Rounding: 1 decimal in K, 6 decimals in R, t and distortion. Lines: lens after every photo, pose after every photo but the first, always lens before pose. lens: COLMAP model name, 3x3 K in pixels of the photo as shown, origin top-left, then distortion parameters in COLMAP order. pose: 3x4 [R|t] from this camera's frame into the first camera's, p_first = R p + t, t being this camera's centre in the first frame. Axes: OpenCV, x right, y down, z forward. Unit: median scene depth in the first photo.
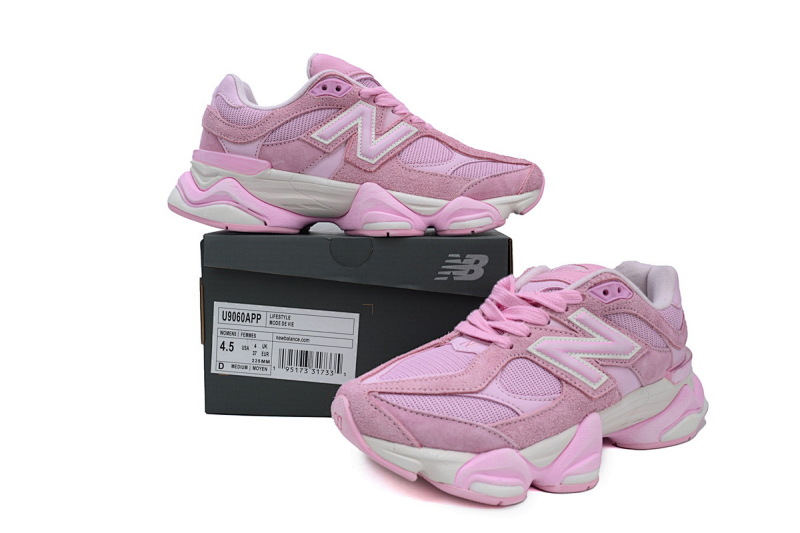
lens RADIAL K [[626.7, 0, 400.0], [0, 626.7, 266.5], [0, 0, 1]] dist [0.005338, -0.000072]
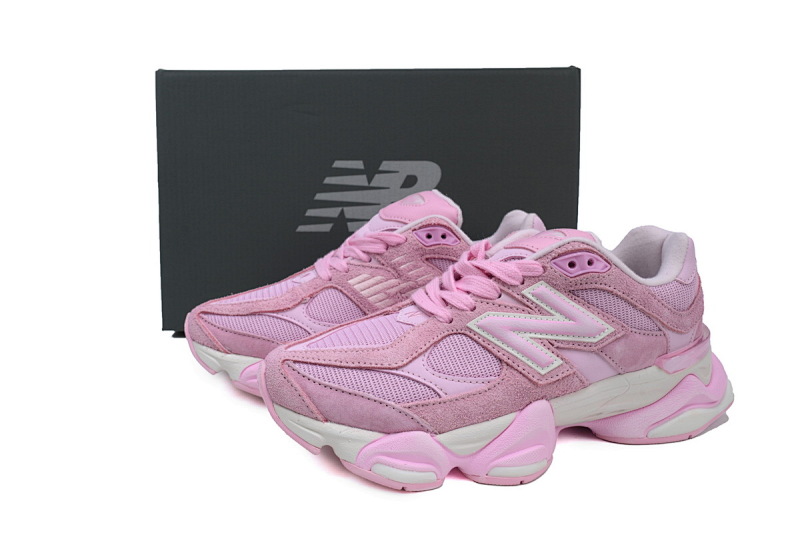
lens RADIAL K [[626.7, 0, 400.0], [0, 626.7, 266.5], [0, 0, 1]] dist [0.005338, -0.000072]
pose [[0.967601, 0.038175, -0.249582, 0.332344], [-0.016416, 0.995924, 0.088690, -0.030537], [0.251950, -0.081720, 0.964284, 0.111277]]
